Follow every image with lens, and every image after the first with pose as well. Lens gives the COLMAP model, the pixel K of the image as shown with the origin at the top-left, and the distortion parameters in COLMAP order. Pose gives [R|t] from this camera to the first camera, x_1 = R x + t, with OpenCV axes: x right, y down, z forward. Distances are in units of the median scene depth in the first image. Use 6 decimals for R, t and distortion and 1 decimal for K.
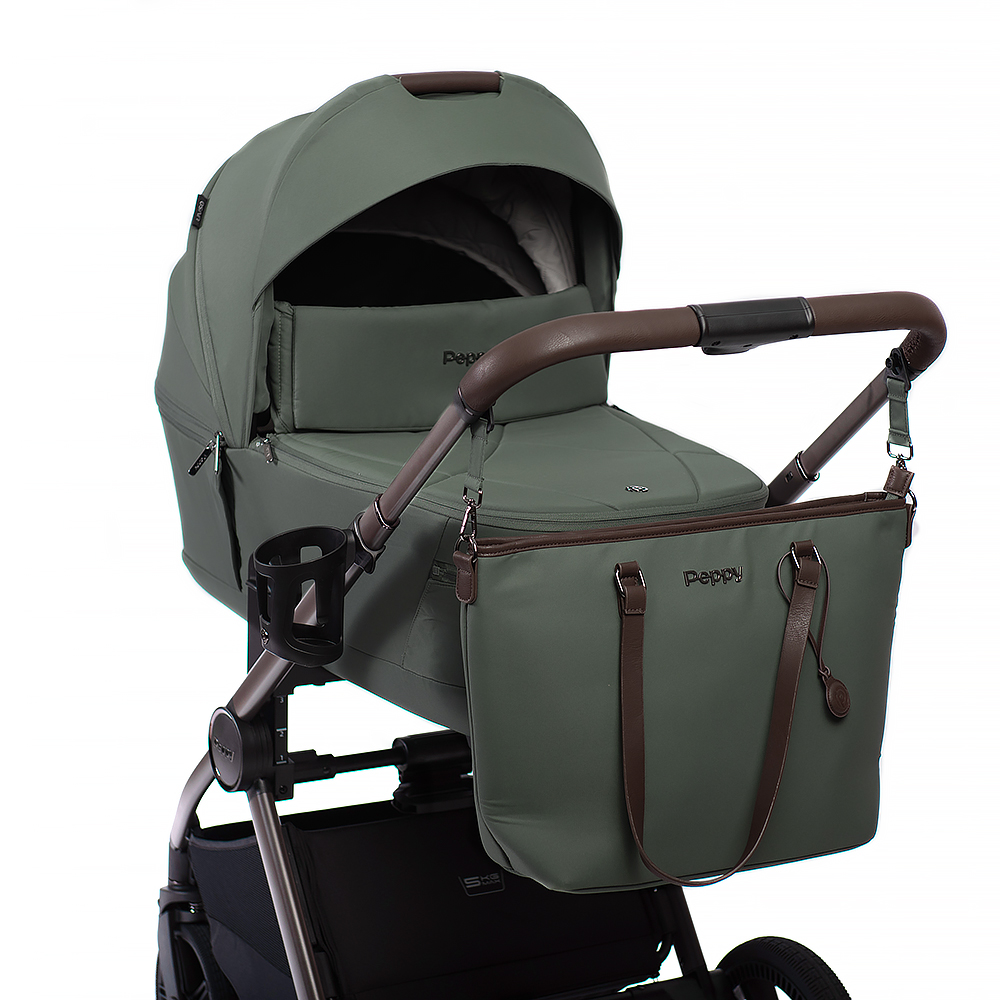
lens RADIAL K [[2837.8, 0, 500.3], [0, 2837.8, 498.2], [0, 0, 1]] dist [0.061799, 0.000000]
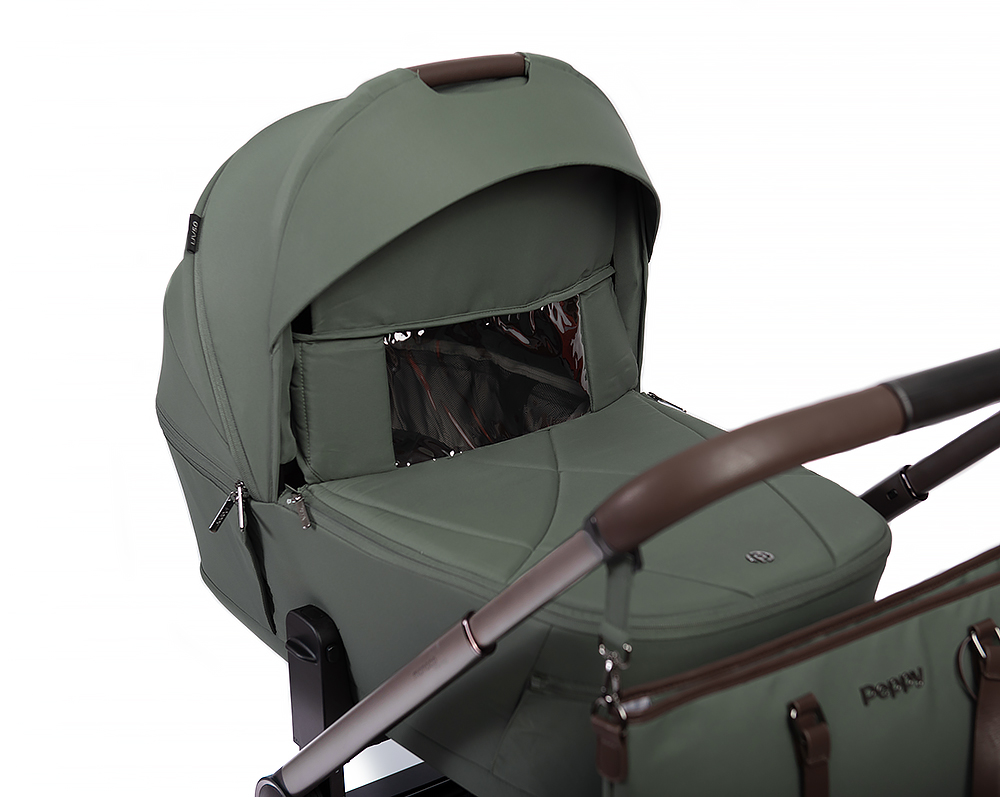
lens RADIAL K [[1706.5, 0, 507.5], [0, 1706.5, 390.0], [0, 0, 1]] dist [0.088478, 0.000000]
pose [[0.992152, -0.085668, 0.091074, -0.063995], [0.076530, 0.992091, 0.099491, -0.101719], [-0.098877, -0.091741, 0.990862, 0.474505]]
